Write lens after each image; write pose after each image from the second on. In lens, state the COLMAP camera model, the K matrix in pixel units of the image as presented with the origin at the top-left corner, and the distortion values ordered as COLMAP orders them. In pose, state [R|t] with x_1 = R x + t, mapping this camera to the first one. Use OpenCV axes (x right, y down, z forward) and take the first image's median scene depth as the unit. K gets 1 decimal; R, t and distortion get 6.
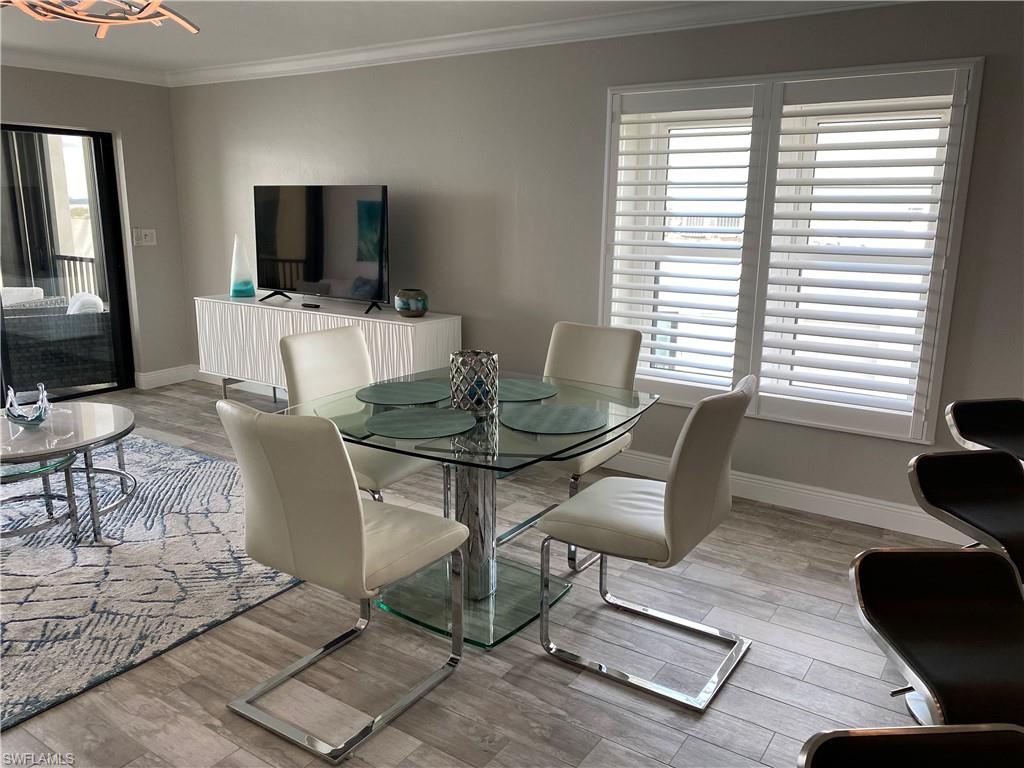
lens RADIAL K [[783.4, 0, 512.0], [0, 783.4, 383.9], [0, 0, 1]] dist [0.039776, -0.057588]
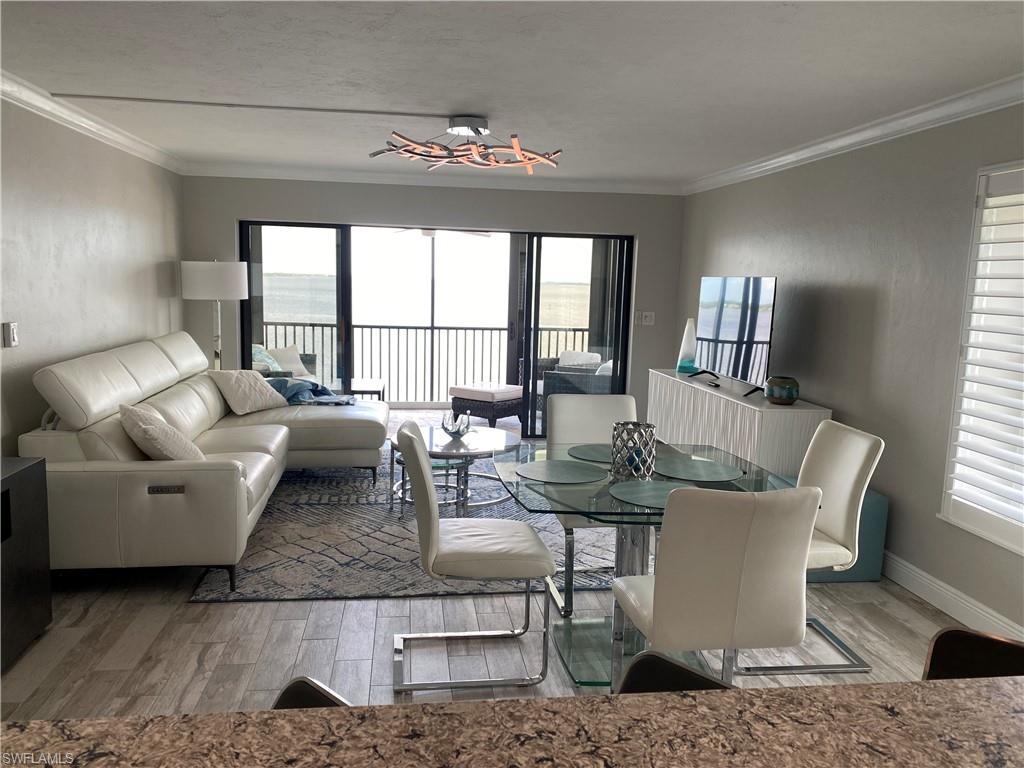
lens RADIAL K [[783.4, 0, 514.5], [0, 783.4, 386.8], [0, 0, 1]] dist [0.039776, -0.057588]
pose [[0.667721, 0.114453, -0.735560, 0.439905], [-0.195618, 0.980361, -0.025032, -0.018245], [0.718249, 0.160604, 0.676997, 0.080748]]
